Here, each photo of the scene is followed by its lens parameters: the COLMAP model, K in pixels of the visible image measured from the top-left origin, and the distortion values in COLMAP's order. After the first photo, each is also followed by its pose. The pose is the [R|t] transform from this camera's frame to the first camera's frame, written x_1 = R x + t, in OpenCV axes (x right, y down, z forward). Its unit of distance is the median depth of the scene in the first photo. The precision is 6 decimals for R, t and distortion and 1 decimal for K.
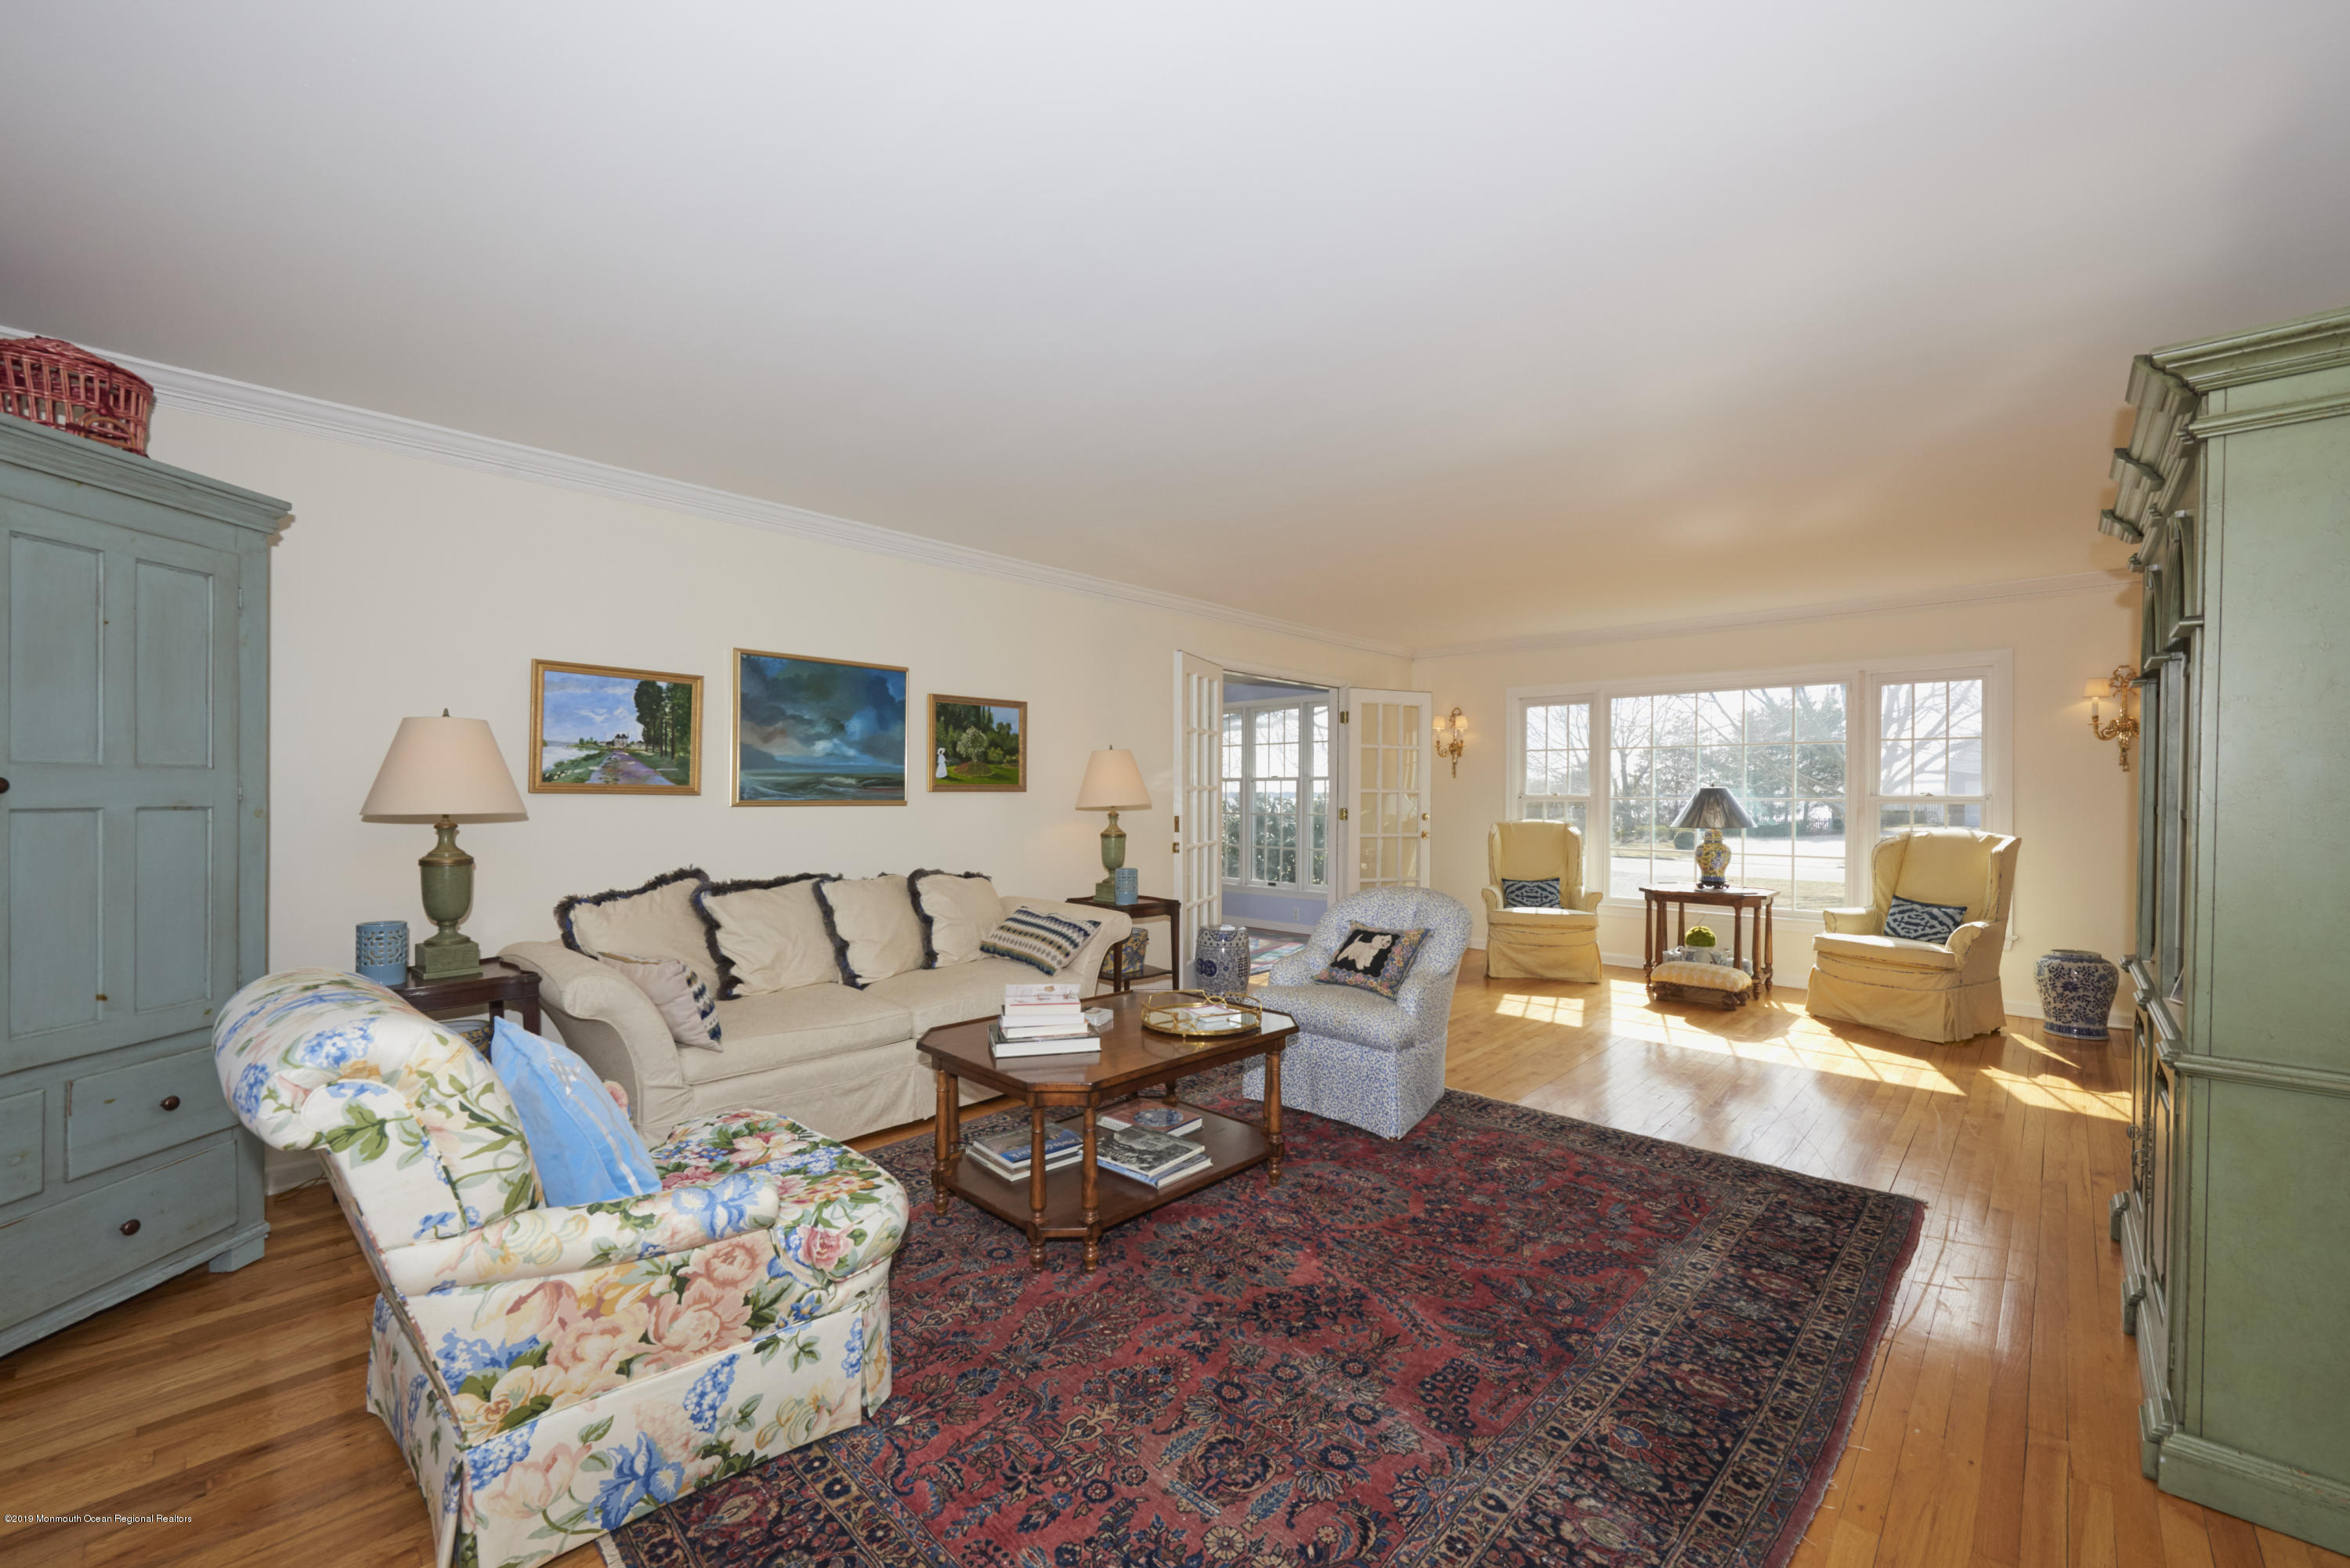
lens RADIAL K [[944.0, 0, 1172.9], [0, 944.0, 797.7], [0, 0, 1]] dist [0.001722, 0.000232]
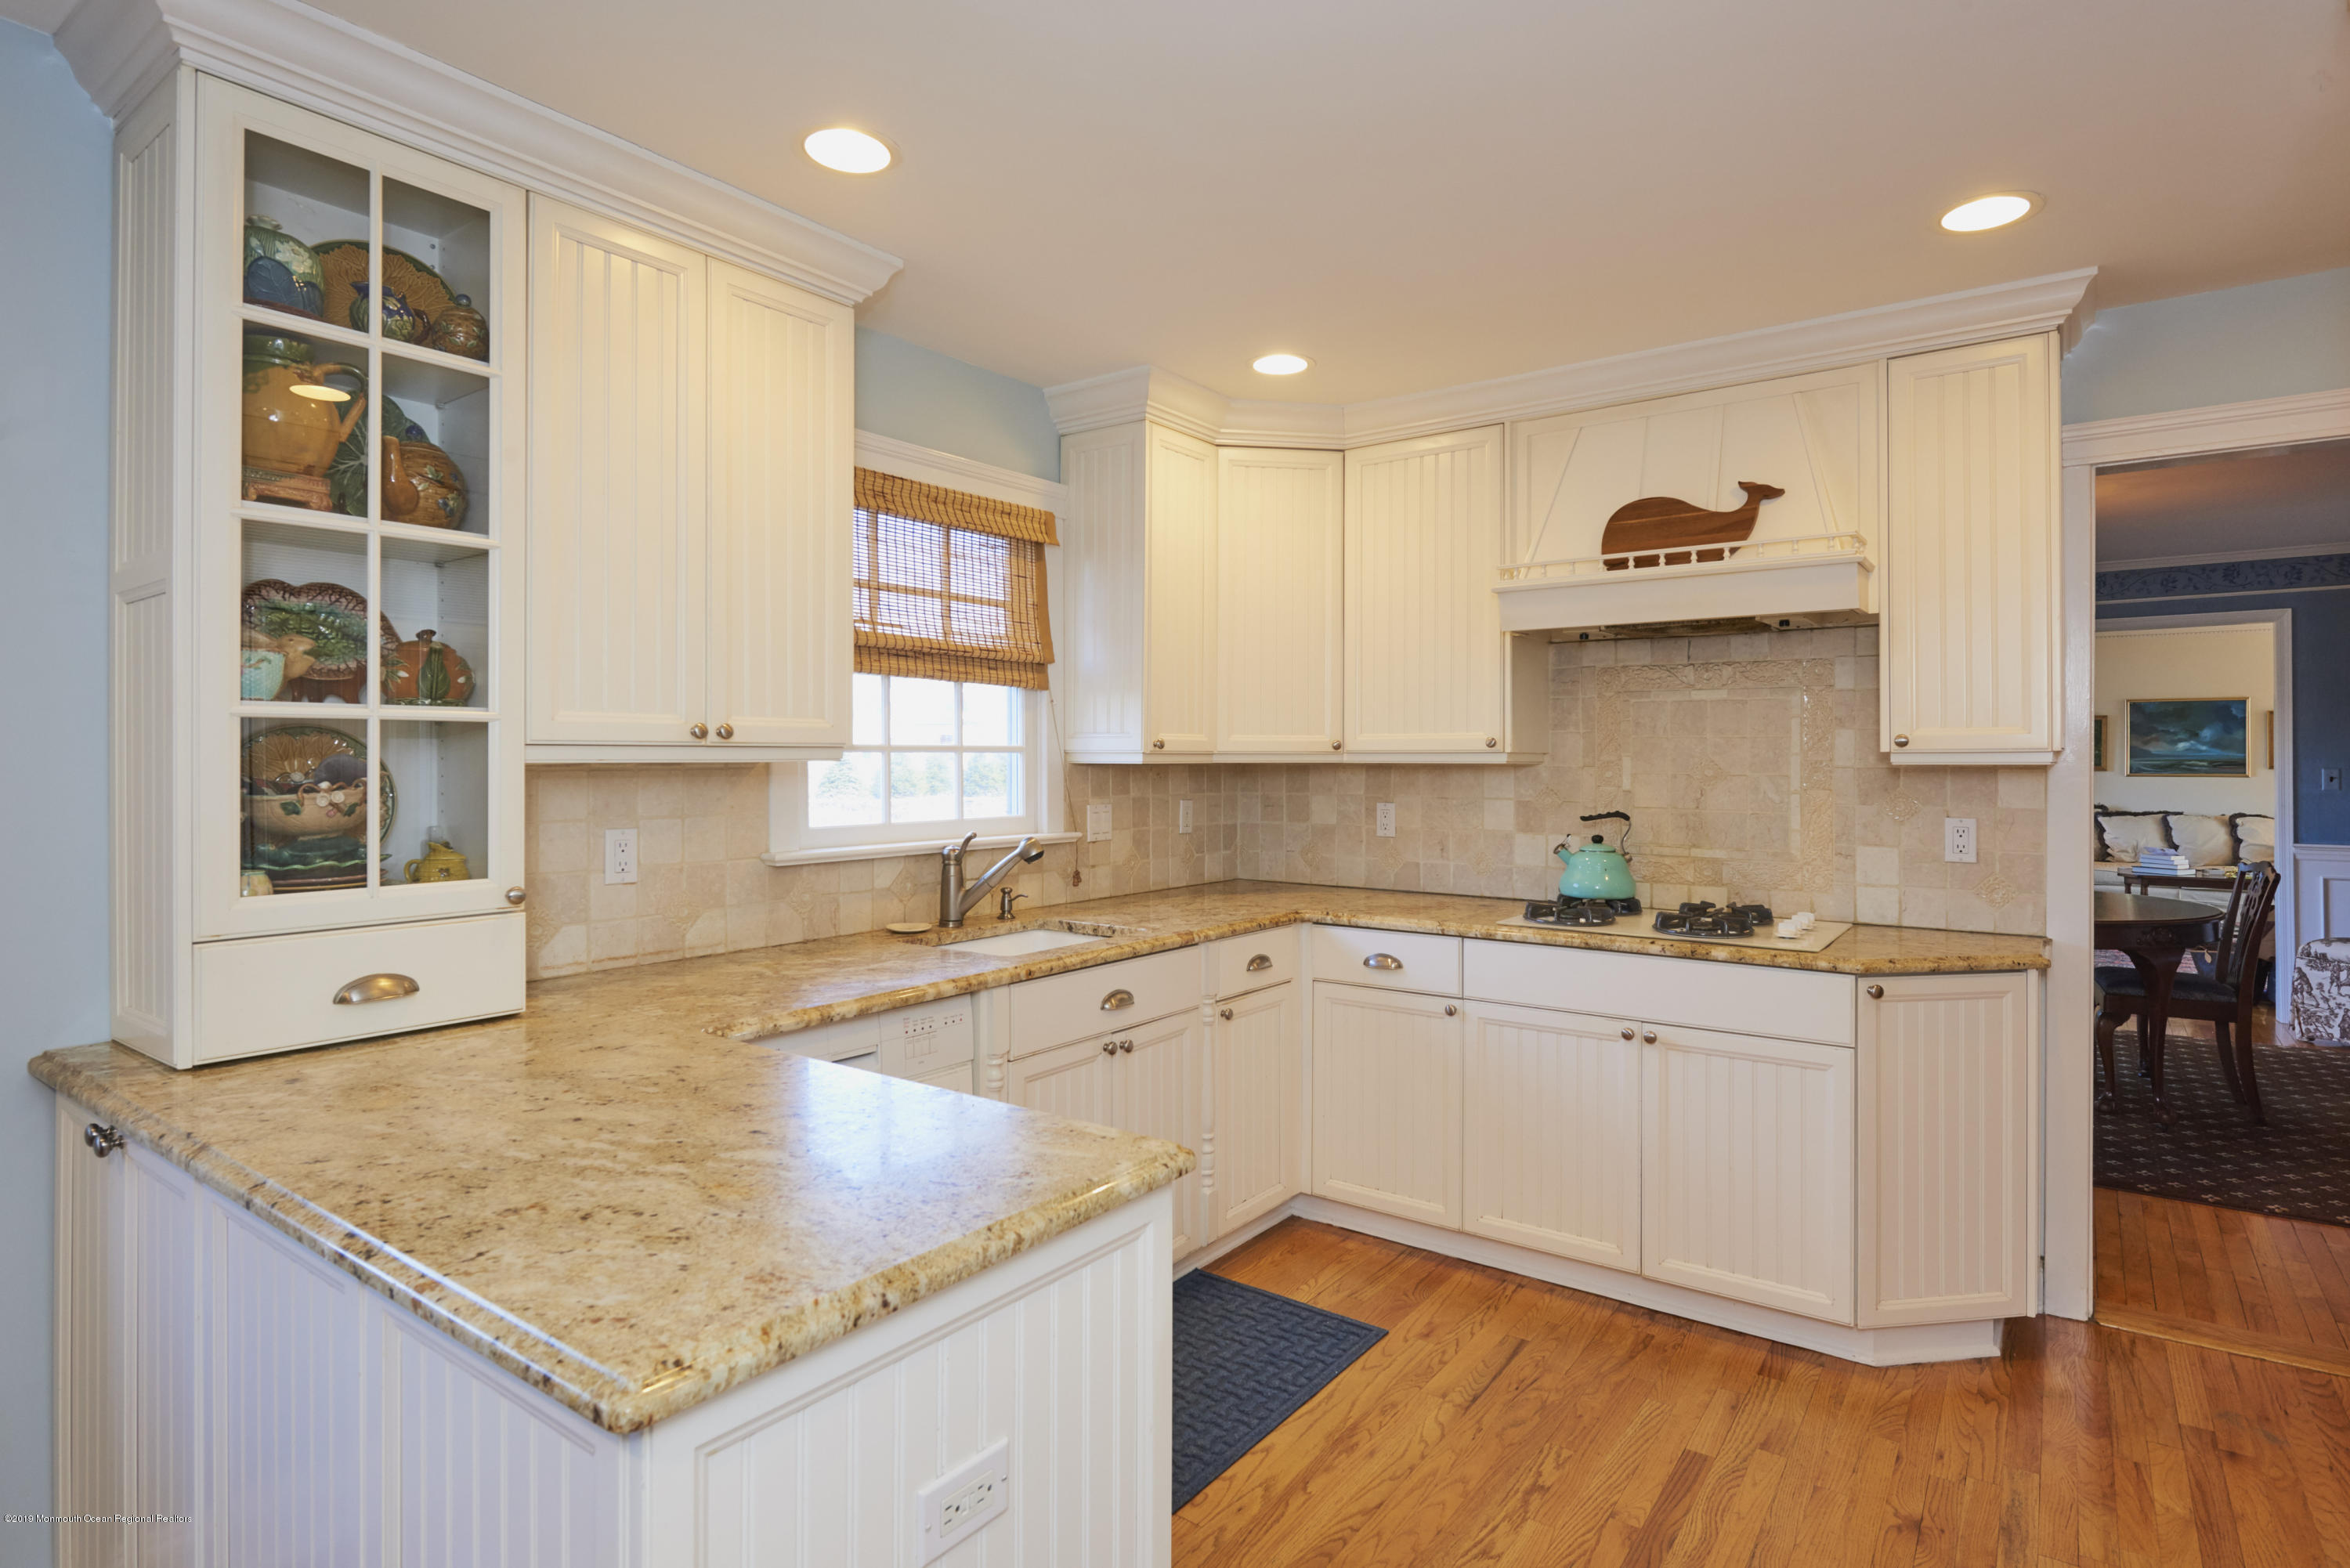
lens RADIAL K [[1222.0, 0, 1172.5], [0, 1222.0, 767.1], [0, 0, 1]] dist [-0.001785, 0.000189]
pose [[0.116650, -0.000104, -0.993173, 1.846146], [-0.004852, 0.999988, -0.000675, 0.000887], [0.993161, 0.004898, 0.116648, -1.314423]]
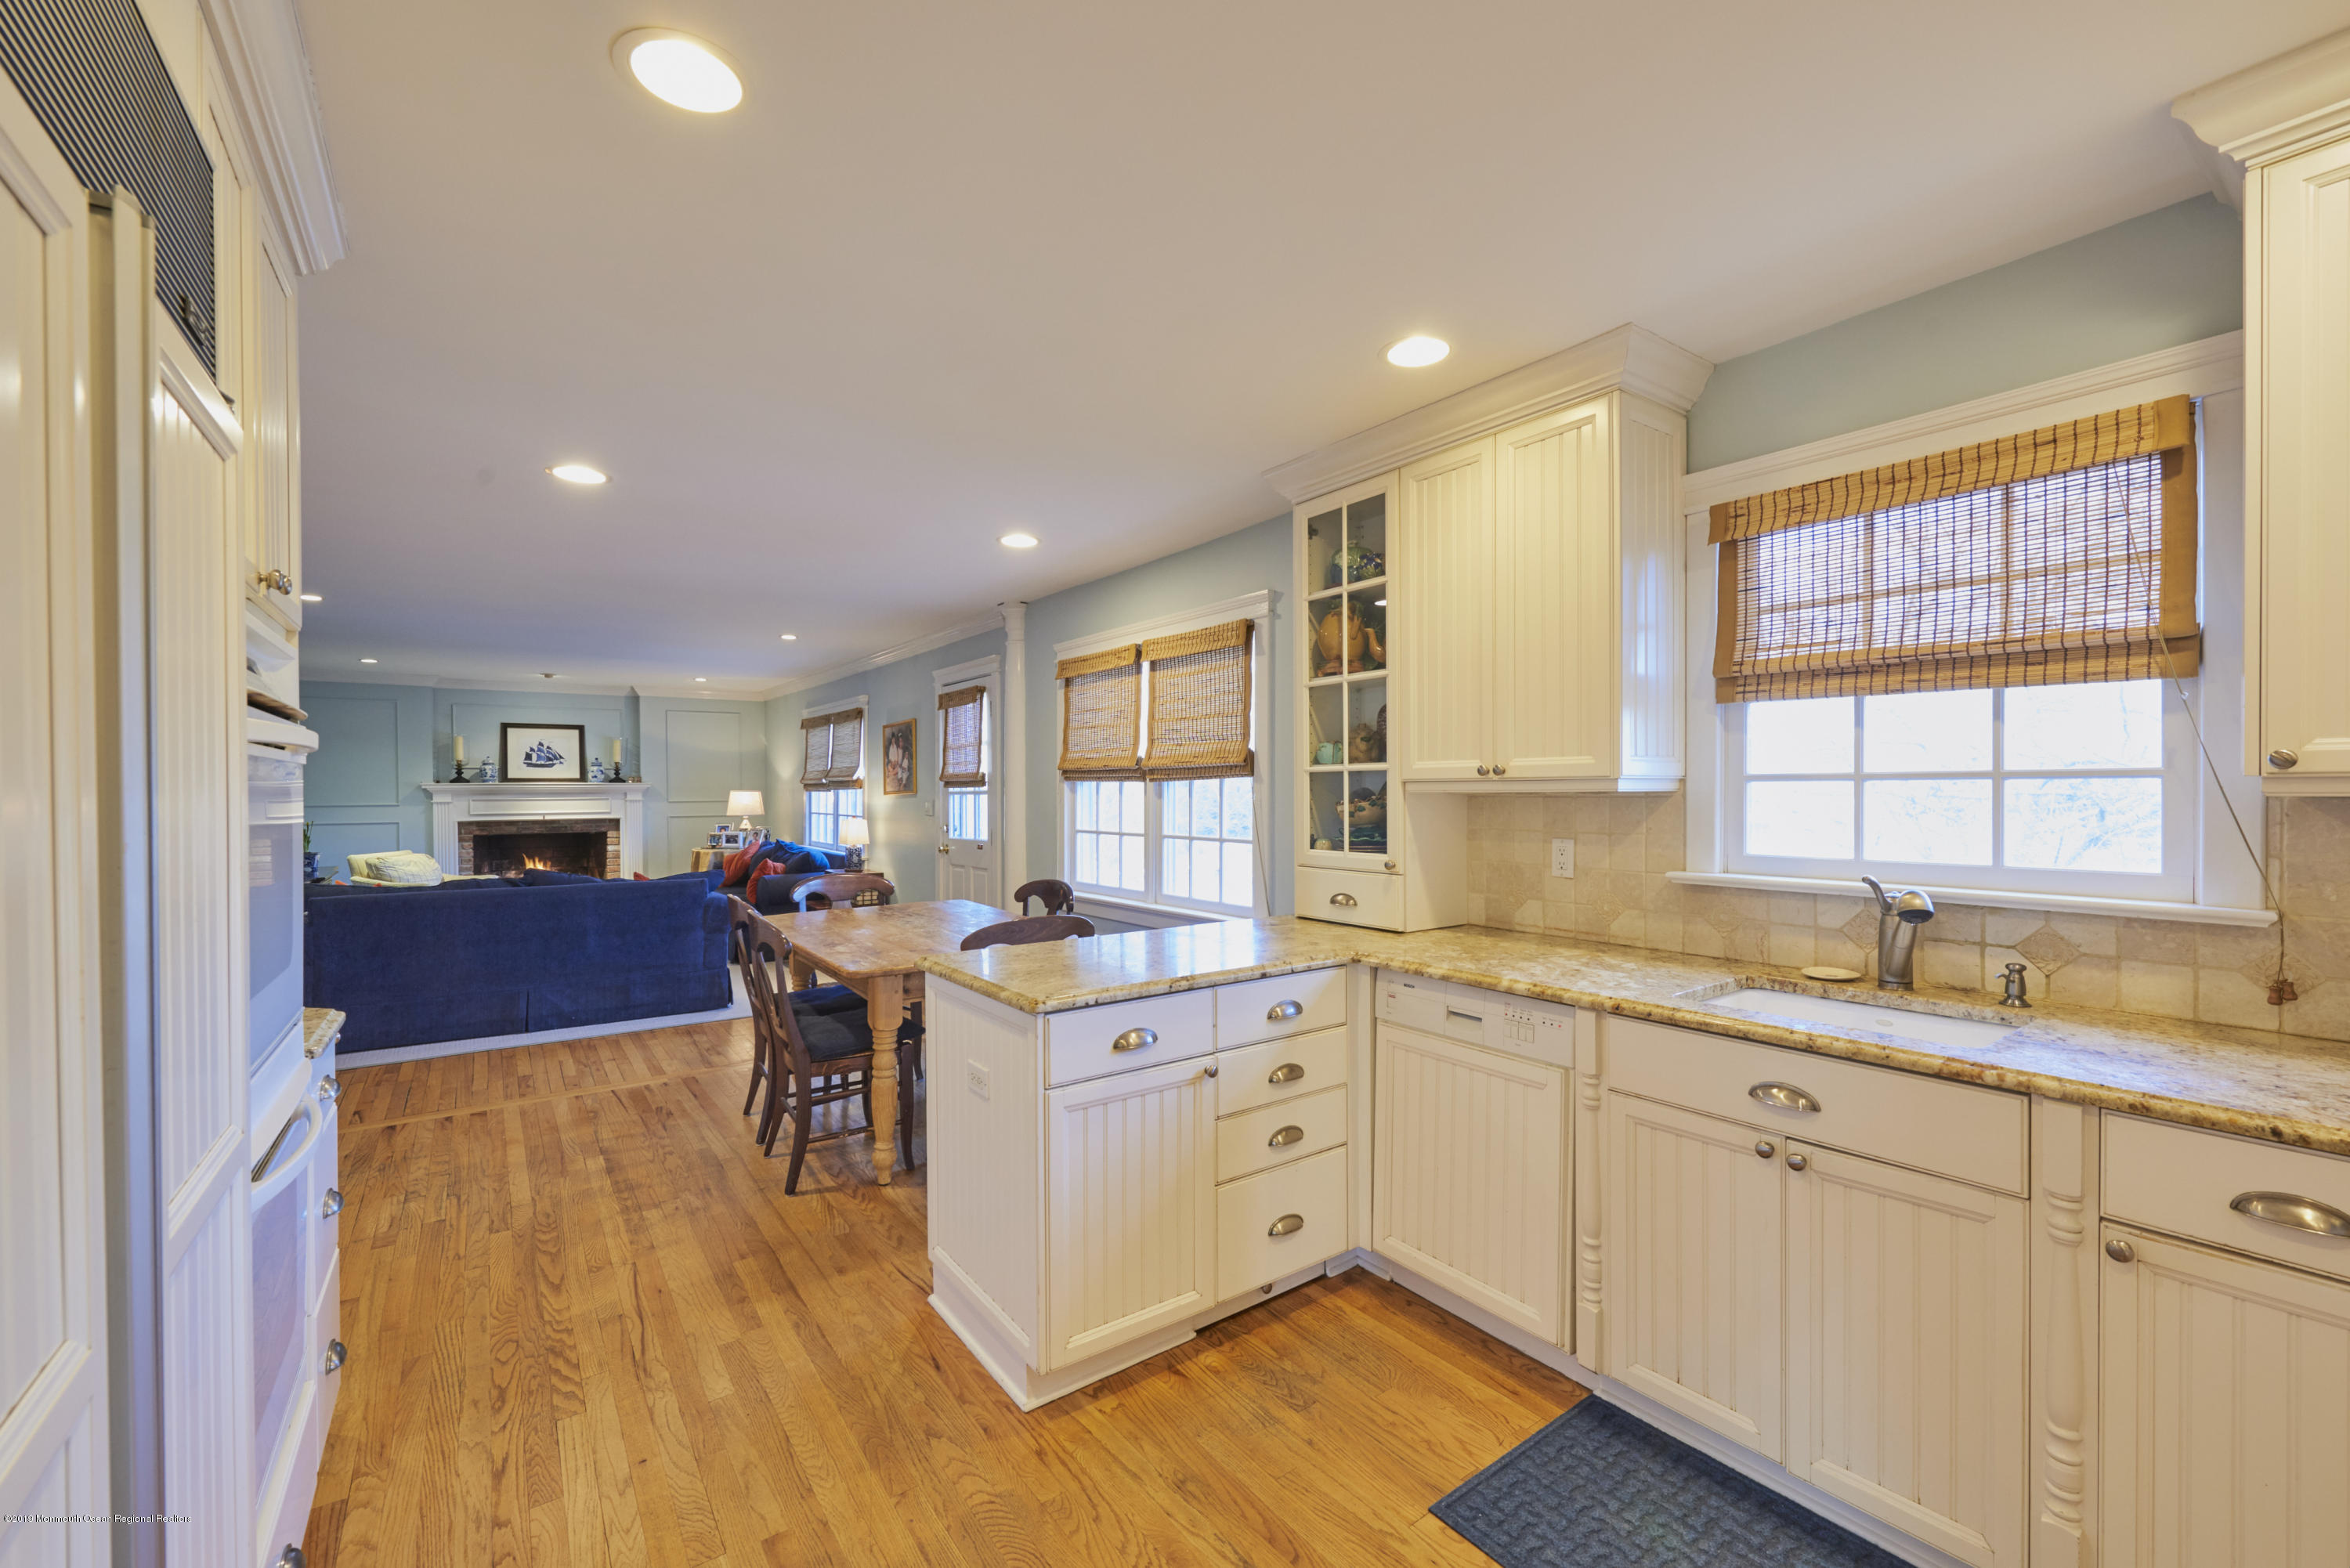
lens RADIAL K [[944.0, 0, 1176.3], [0, 944.0, 799.3], [0, 0, 1]] dist [0.001722, 0.000232]
pose [[-0.982979, -0.004326, 0.183669, -0.926846], [-0.000968, 0.999831, 0.018371, -0.043790], [-0.183717, 0.017881, -0.982816, 1.503357]]
